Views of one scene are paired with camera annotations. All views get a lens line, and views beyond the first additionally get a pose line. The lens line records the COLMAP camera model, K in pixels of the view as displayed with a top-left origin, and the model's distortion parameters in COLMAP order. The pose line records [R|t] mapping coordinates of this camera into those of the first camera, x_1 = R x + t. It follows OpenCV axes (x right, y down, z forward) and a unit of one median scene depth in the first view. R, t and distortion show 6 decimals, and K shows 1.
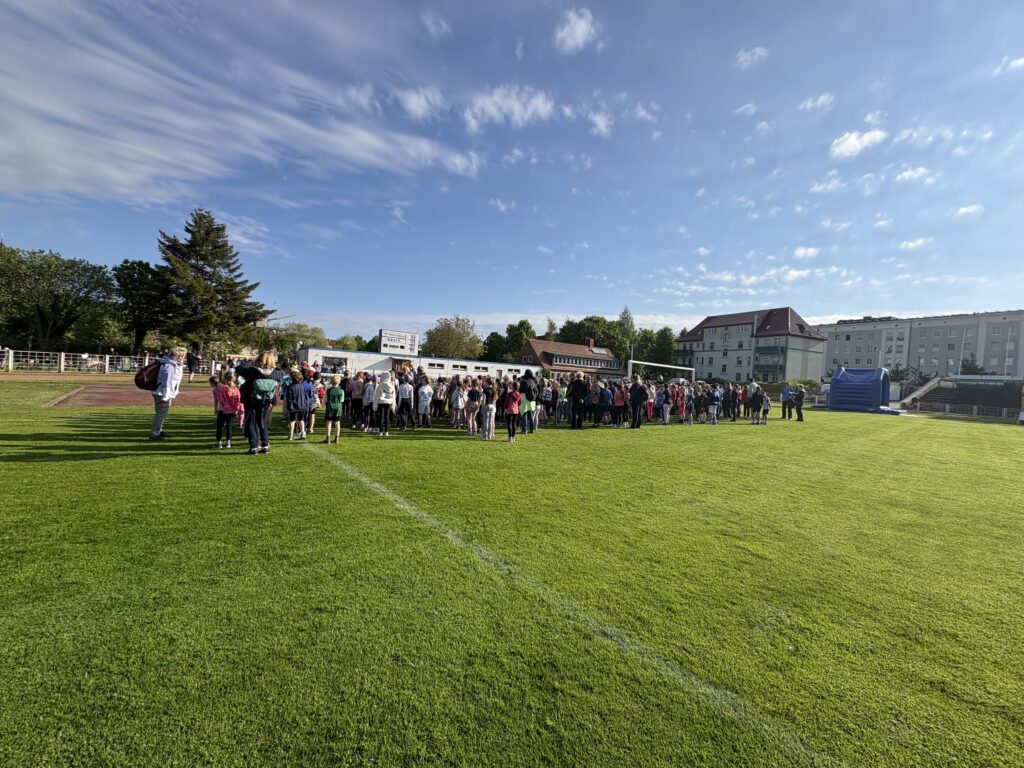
lens RADIAL K [[402.7, 0, 512.0], [0, 402.7, 384.0], [0, 0, 1]] dist [-0.000194, 0.000325]
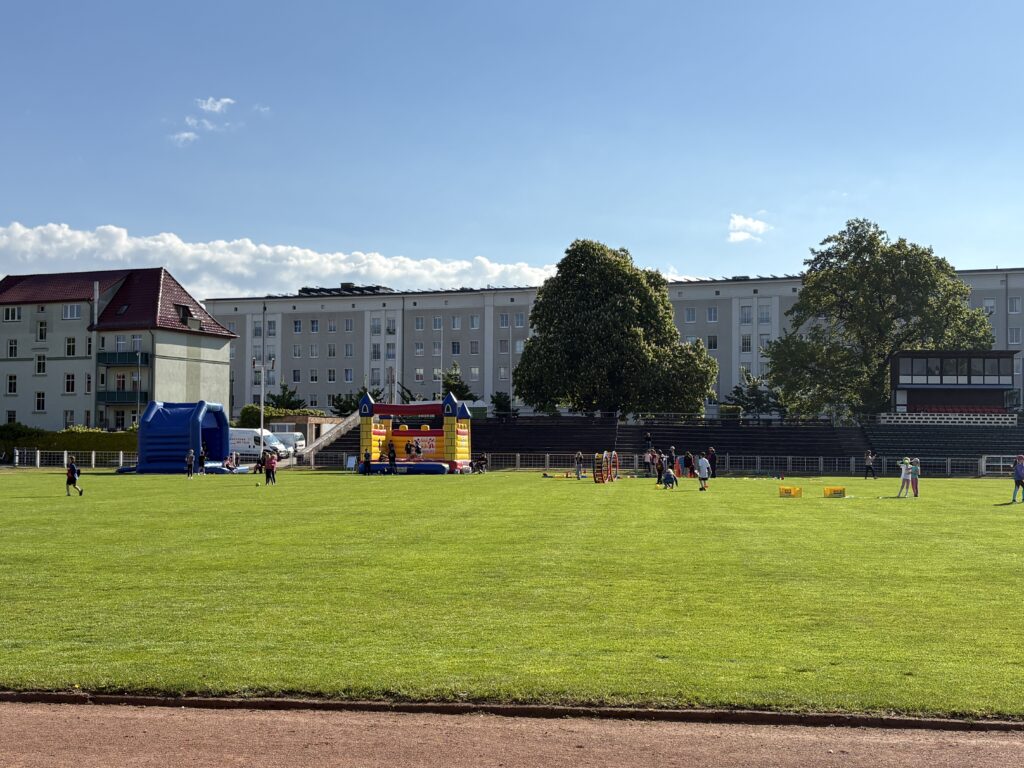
lens RADIAL K [[1307.0, 0, 512.0], [0, 1307.0, 384.0], [0, 0, 1]] dist [0.004730, 0.010603]
pose [[0.742143, -0.023034, 0.669846, -0.037397], [0.052910, 0.998304, -0.024291, 0.004356], [-0.668150, 0.053469, 0.742102, -0.396591]]
